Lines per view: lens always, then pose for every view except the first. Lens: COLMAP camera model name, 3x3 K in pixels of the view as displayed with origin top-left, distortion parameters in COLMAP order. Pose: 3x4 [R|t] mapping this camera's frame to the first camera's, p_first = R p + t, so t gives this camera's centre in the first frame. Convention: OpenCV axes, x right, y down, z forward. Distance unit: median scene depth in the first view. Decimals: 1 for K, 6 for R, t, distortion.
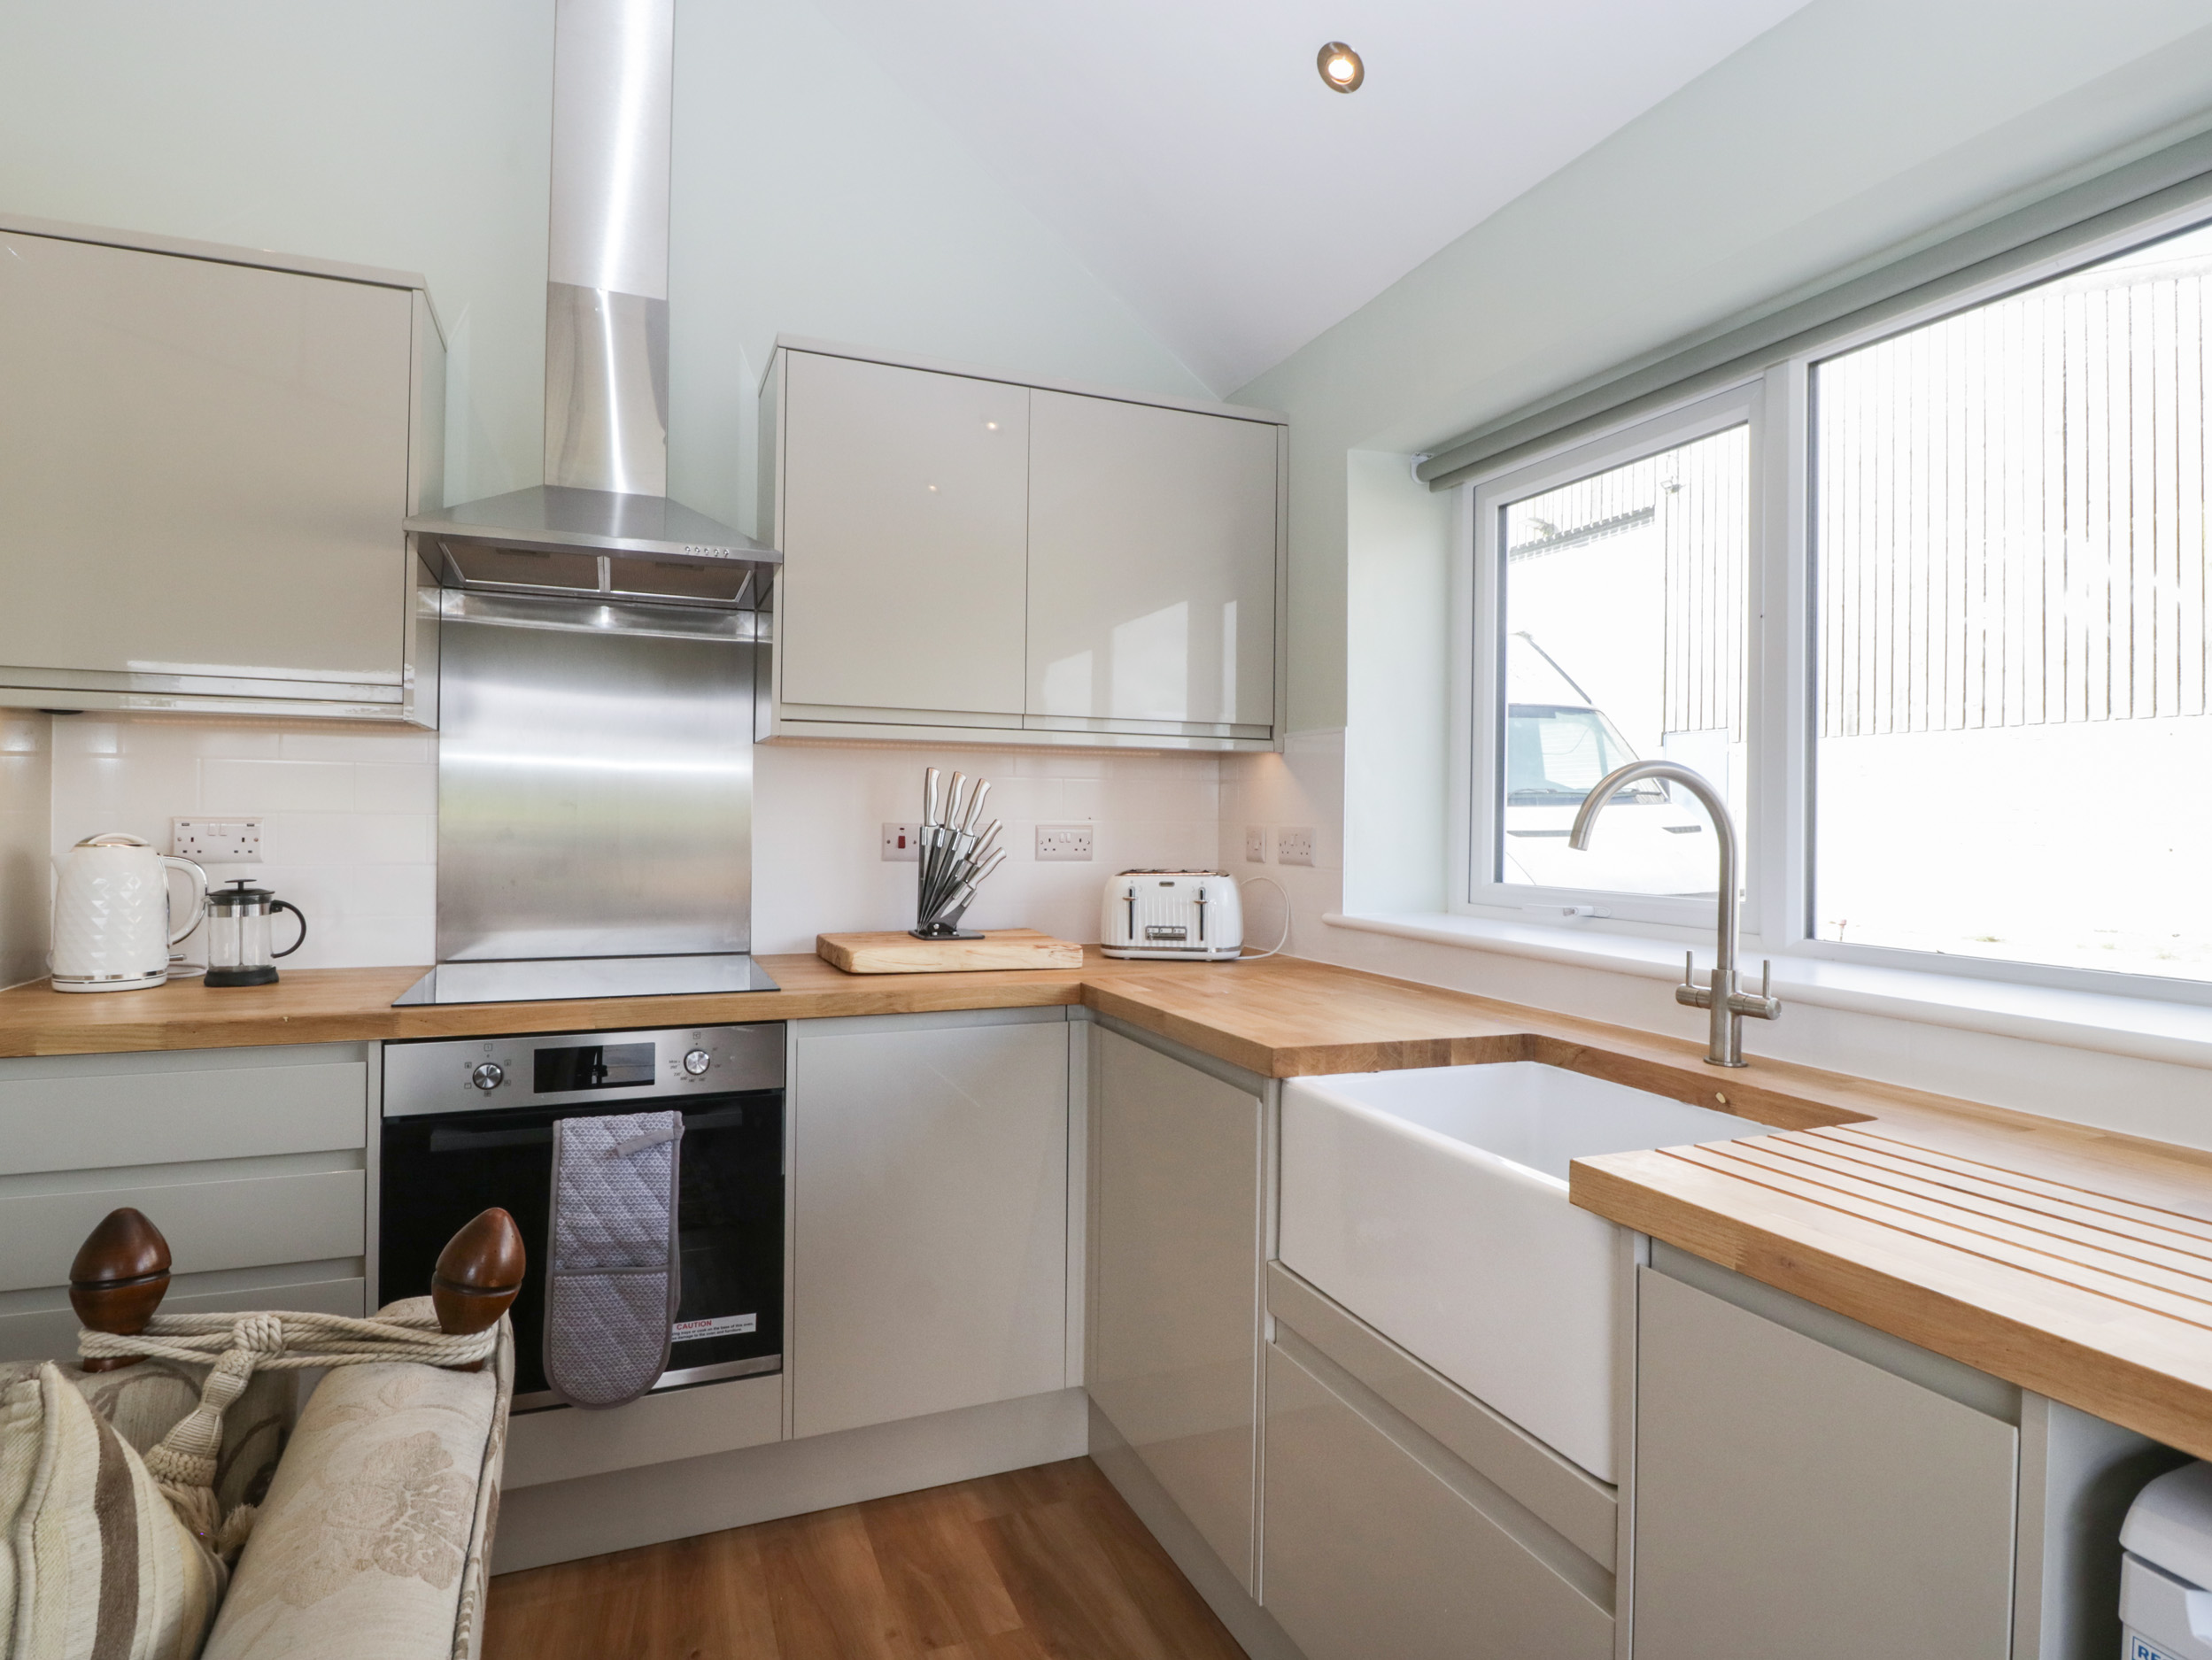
lens RADIAL K [[1164.7, 0, 1087.6], [0, 1164.7, 819.2], [0, 0, 1]] dist [-0.005334, -0.009564]
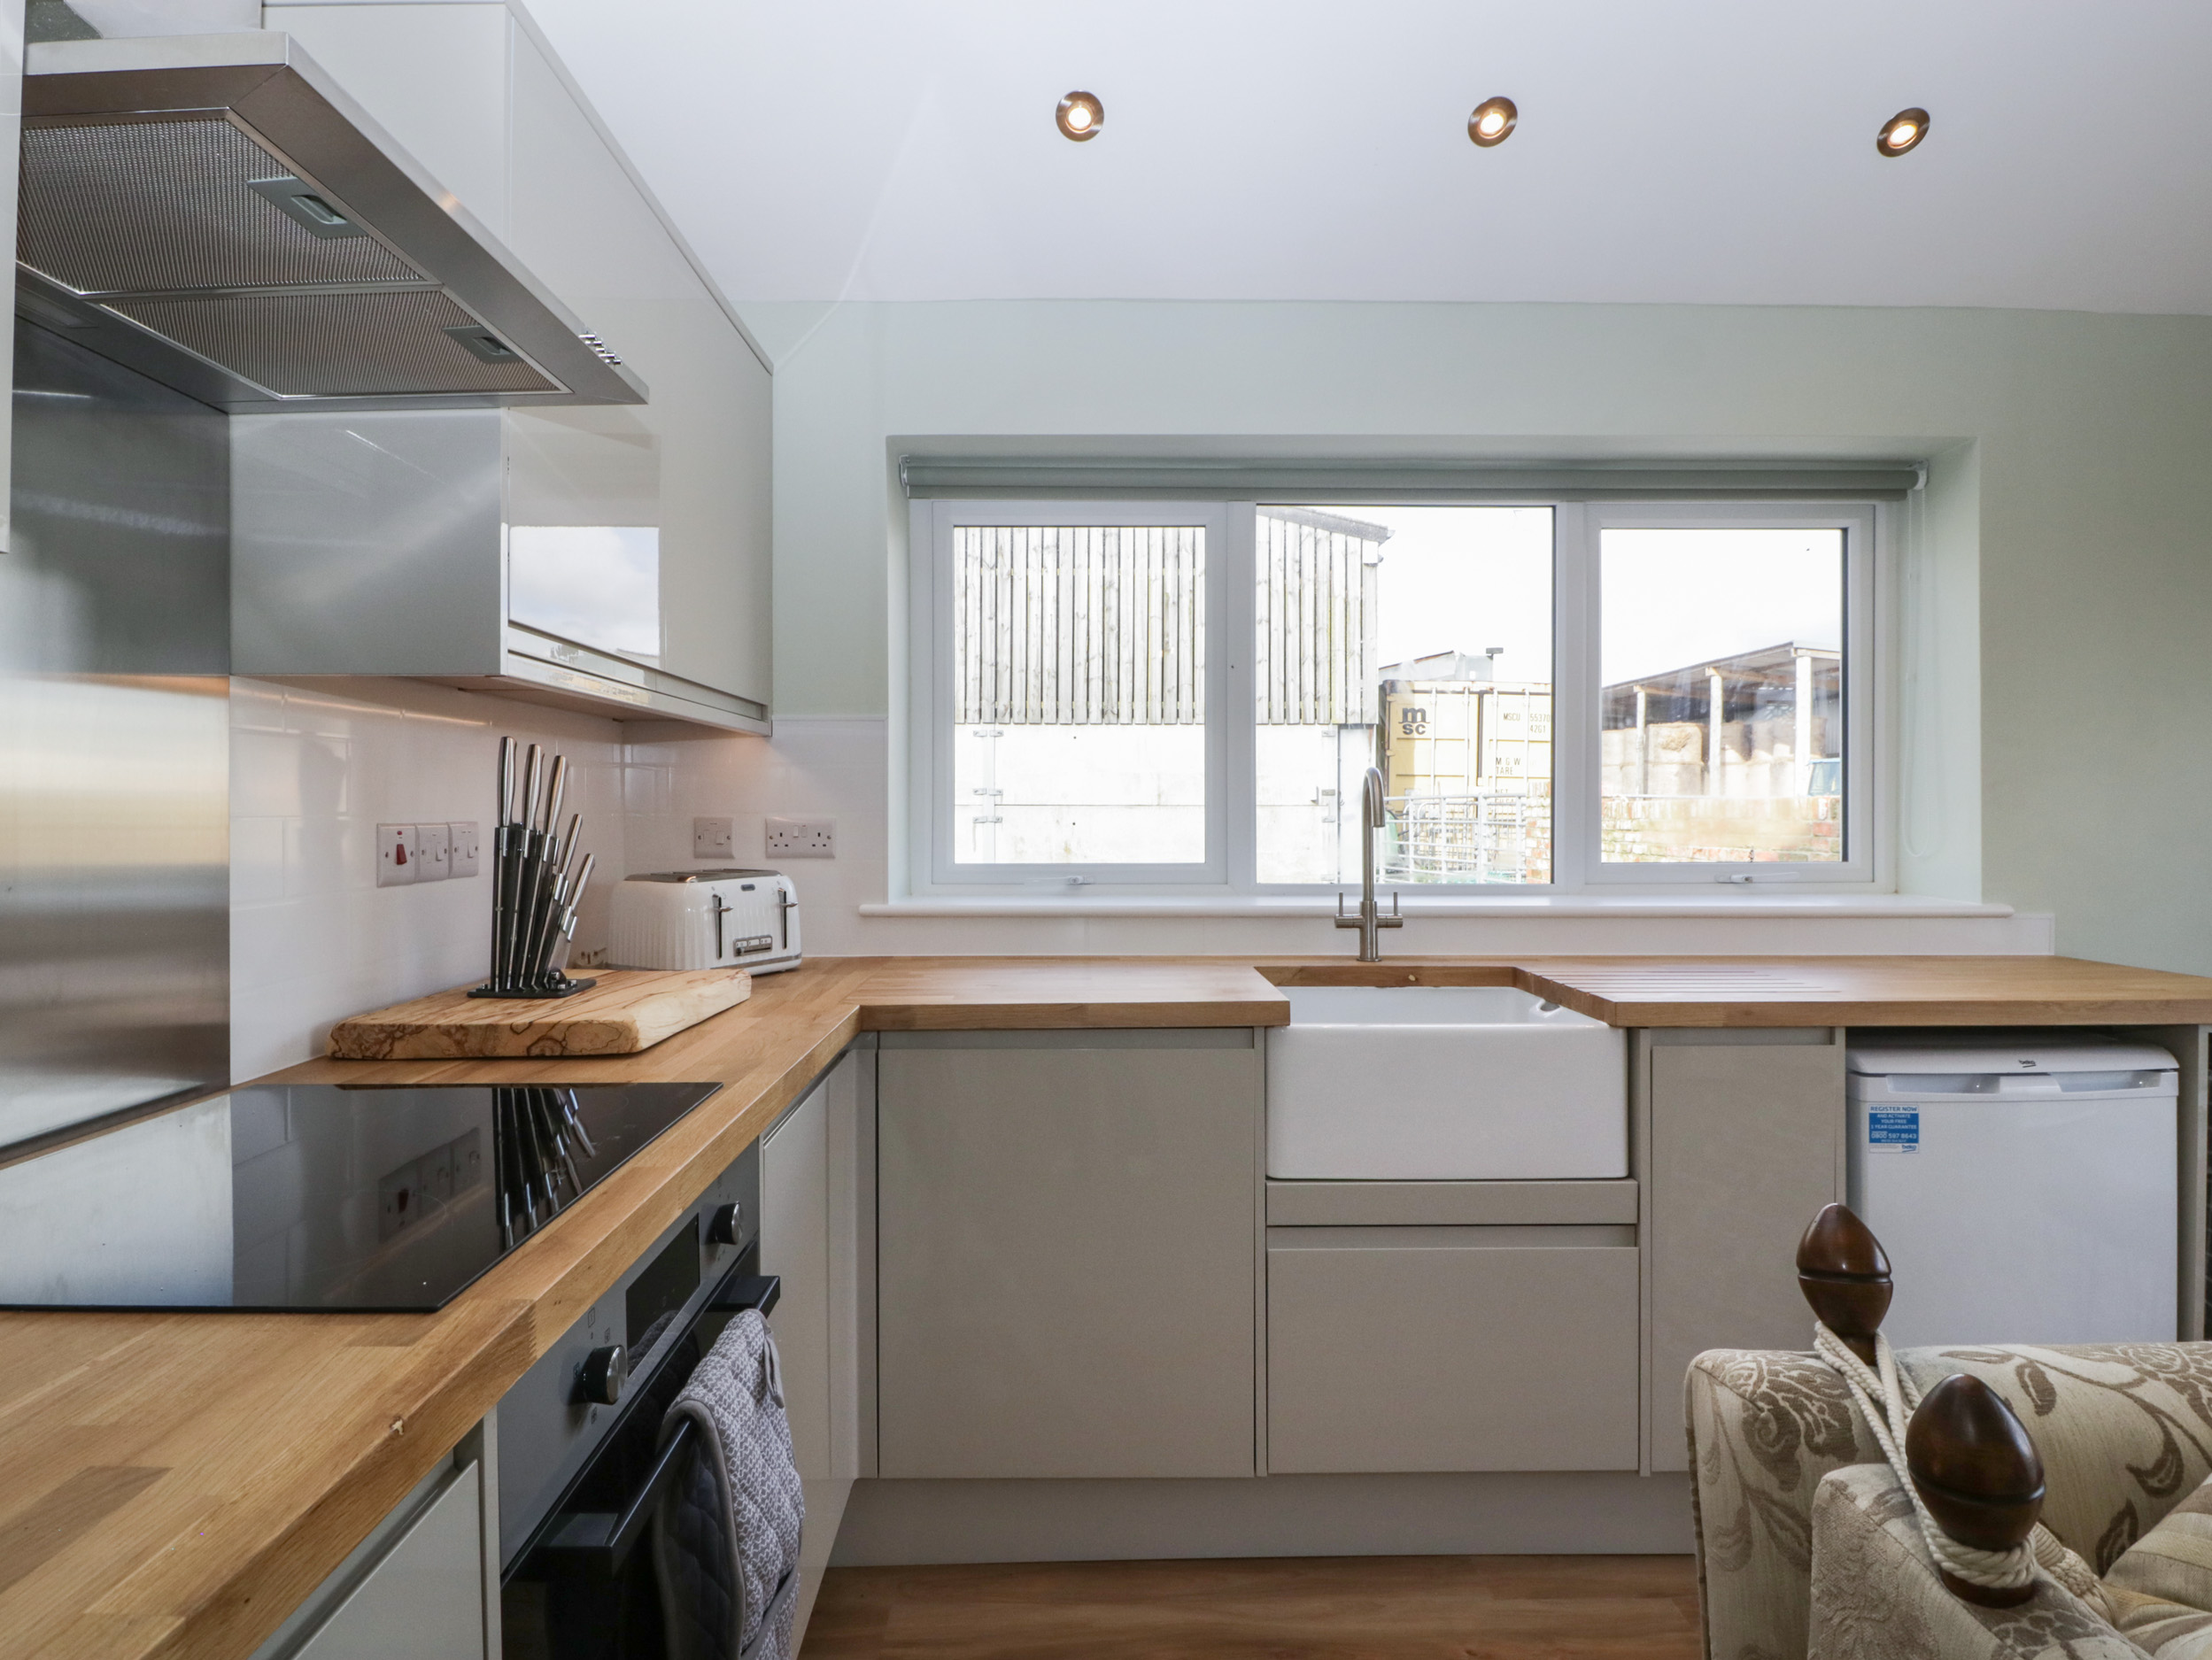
lens RADIAL K [[1164.7, 0, 1095.6], [0, 1164.7, 814.6], [0, 0, 1]] dist [-0.005334, -0.009564]
pose [[0.361359, -0.016724, 0.932277, -0.636918], [0.005464, 0.999860, 0.015819, -0.009455], [-0.932411, -0.000623, 0.361400, 0.466587]]
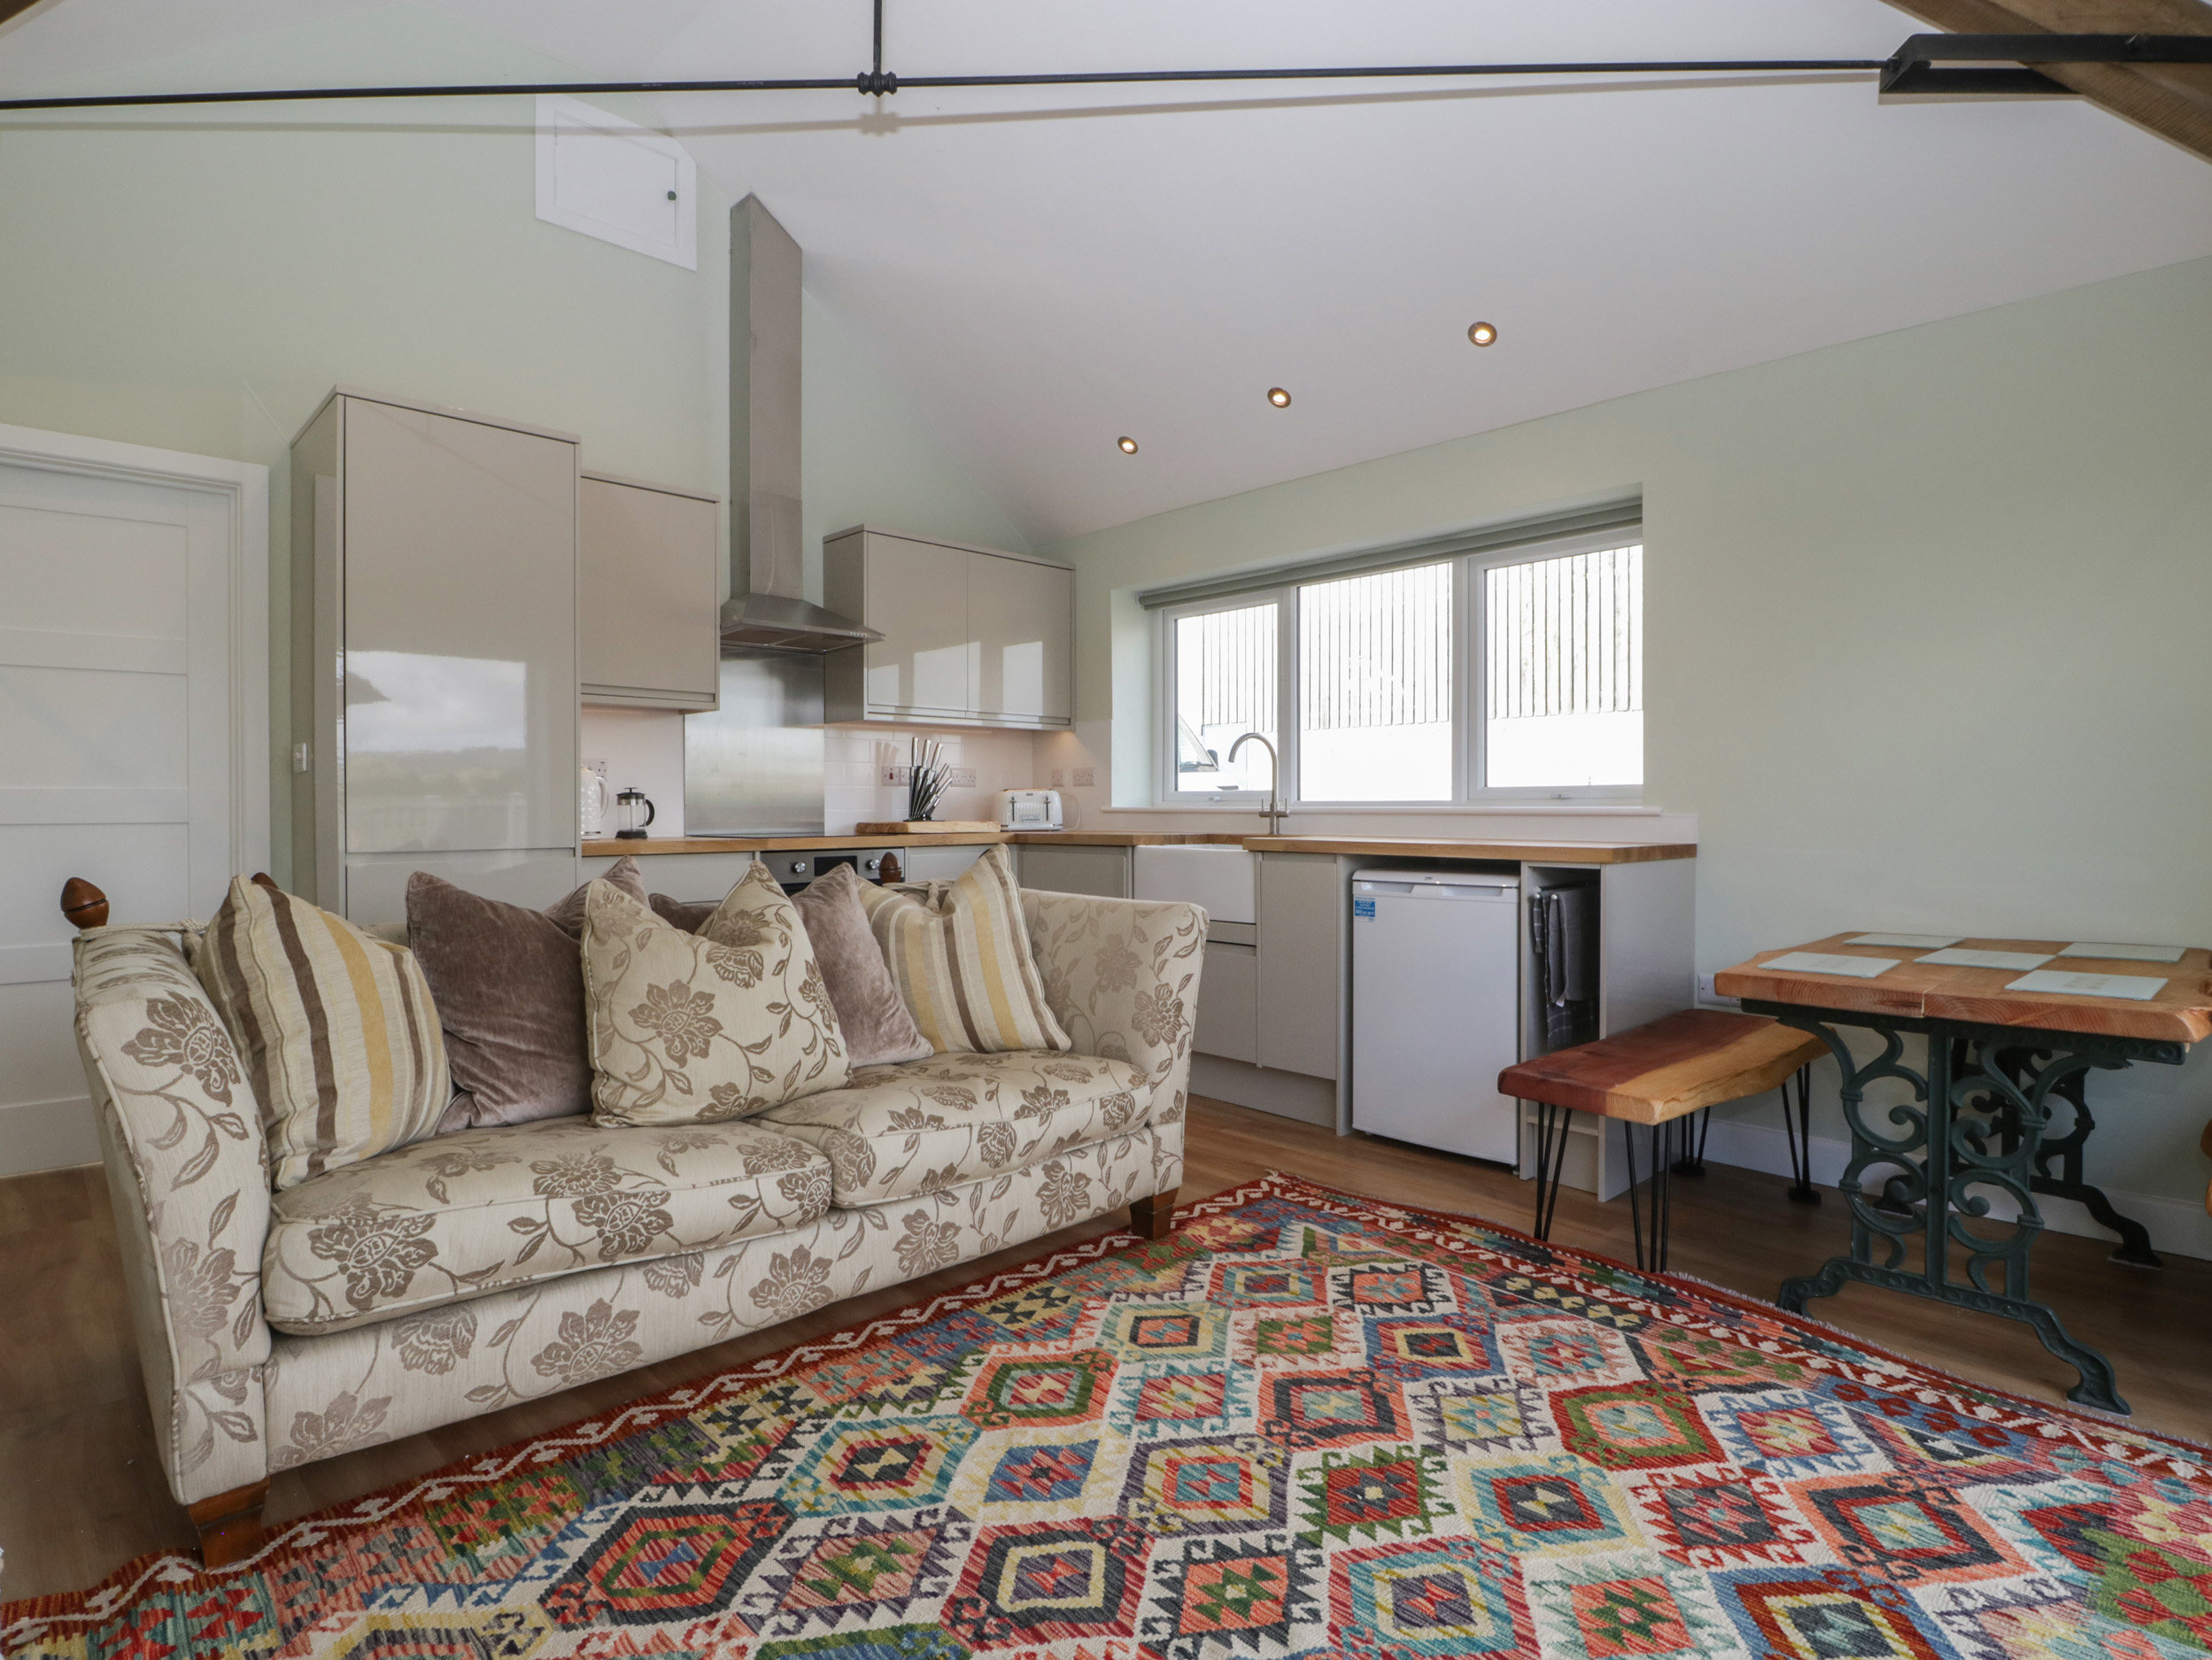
lens RADIAL K [[1164.7, 0, 1084.5], [0, 1164.7, 826.0], [0, 0, 1]] dist [-0.005334, -0.009564]
pose [[0.930084, -0.017943, 0.366909, -0.607387], [0.012096, 0.999761, 0.018227, 0.076183], [-0.367148, -0.012515, 0.930078, -0.971359]]
